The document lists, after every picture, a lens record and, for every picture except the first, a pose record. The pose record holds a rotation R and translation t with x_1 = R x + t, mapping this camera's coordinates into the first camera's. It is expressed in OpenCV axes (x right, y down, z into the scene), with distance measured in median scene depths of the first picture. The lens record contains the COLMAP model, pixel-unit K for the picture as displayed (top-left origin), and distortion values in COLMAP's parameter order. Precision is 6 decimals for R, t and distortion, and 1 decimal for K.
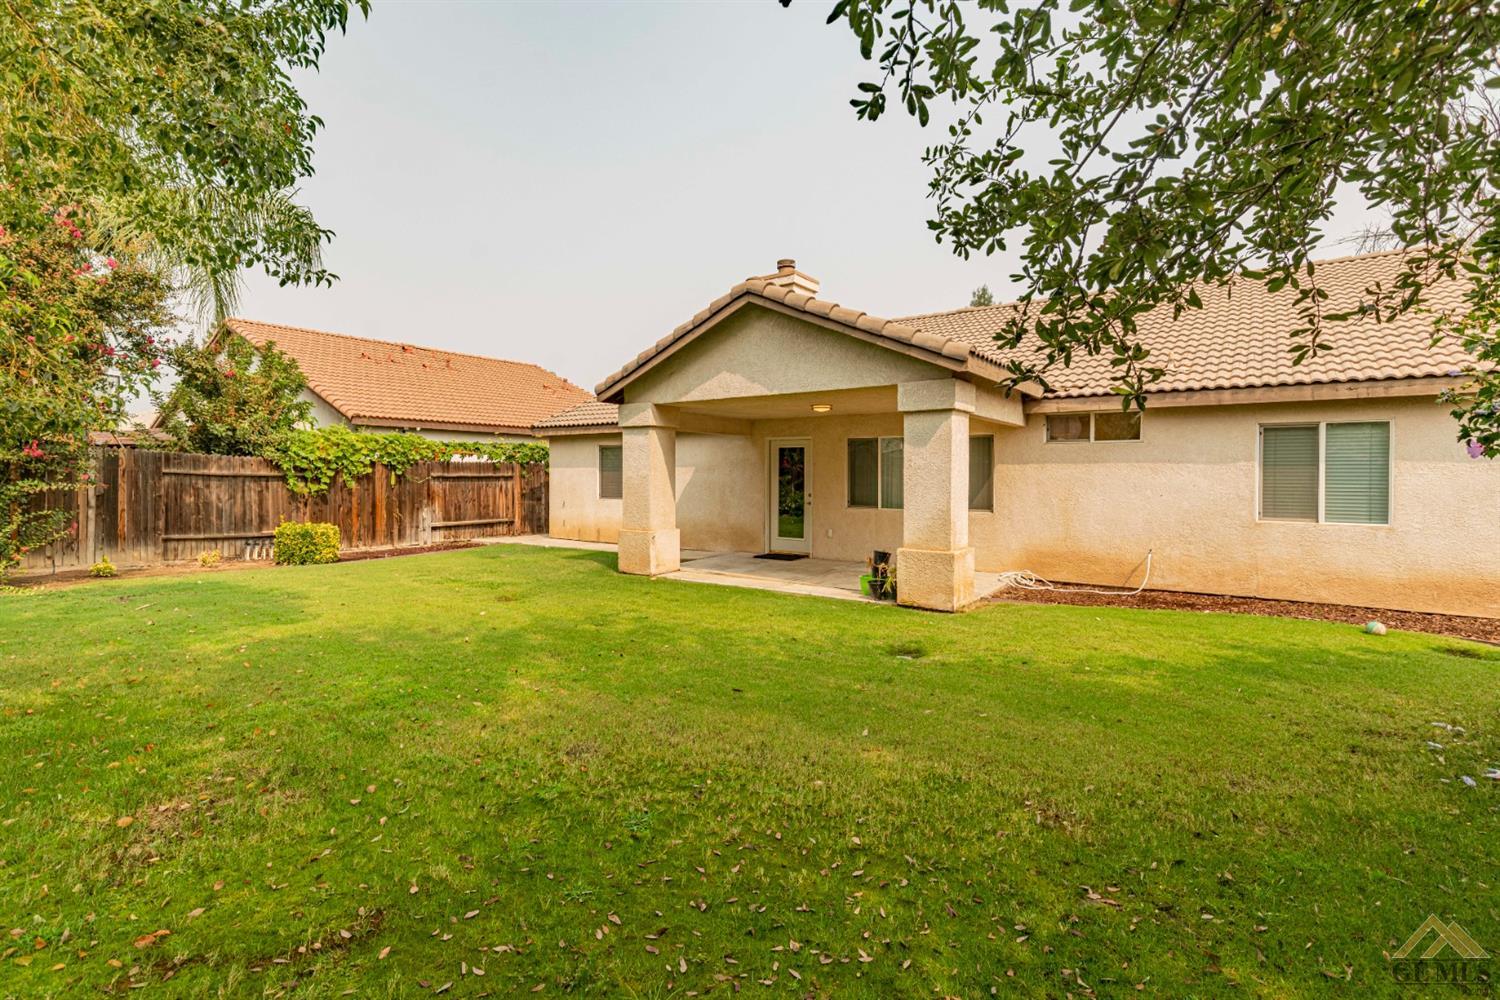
lens RADIAL K [[689.2, 0, 747.6], [0, 689.2, 490.0], [0, 0, 1]] dist [-0.000028, -0.000010]
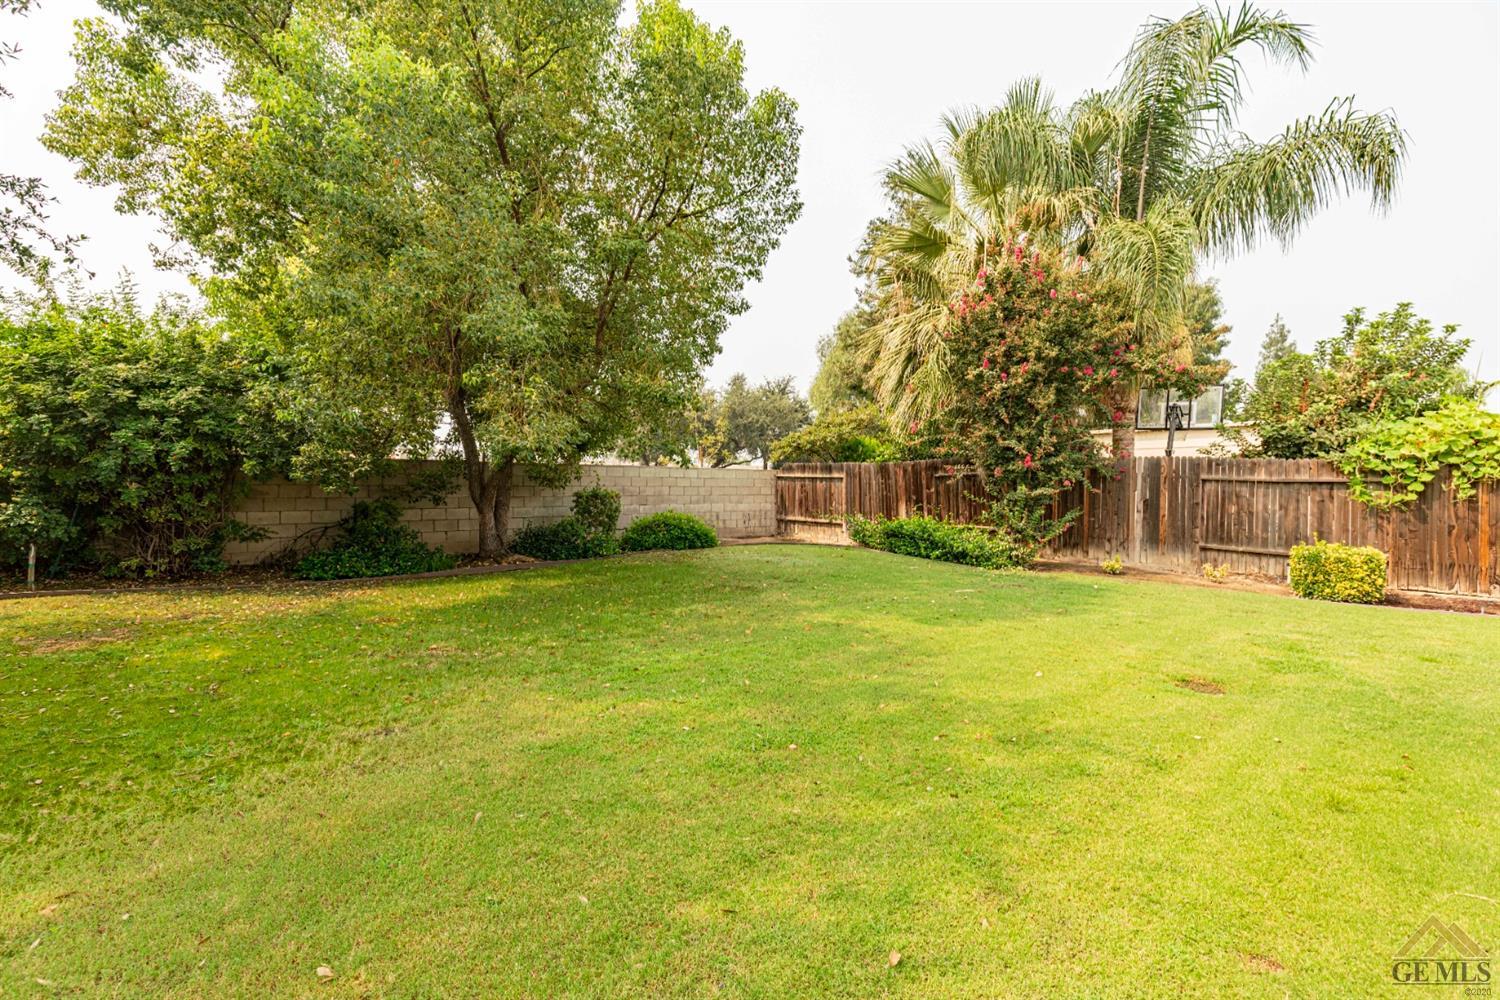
lens RADIAL K [[689.2, 0, 747.6], [0, 689.2, 490.0], [0, 0, 1]] dist [-0.000028, -0.000010]
pose [[-0.239368, -0.000142, -0.970929, 0.239793], [-0.020580, 0.999776, 0.004927, -0.001616], [0.970711, 0.021162, -0.239317, 0.574727]]
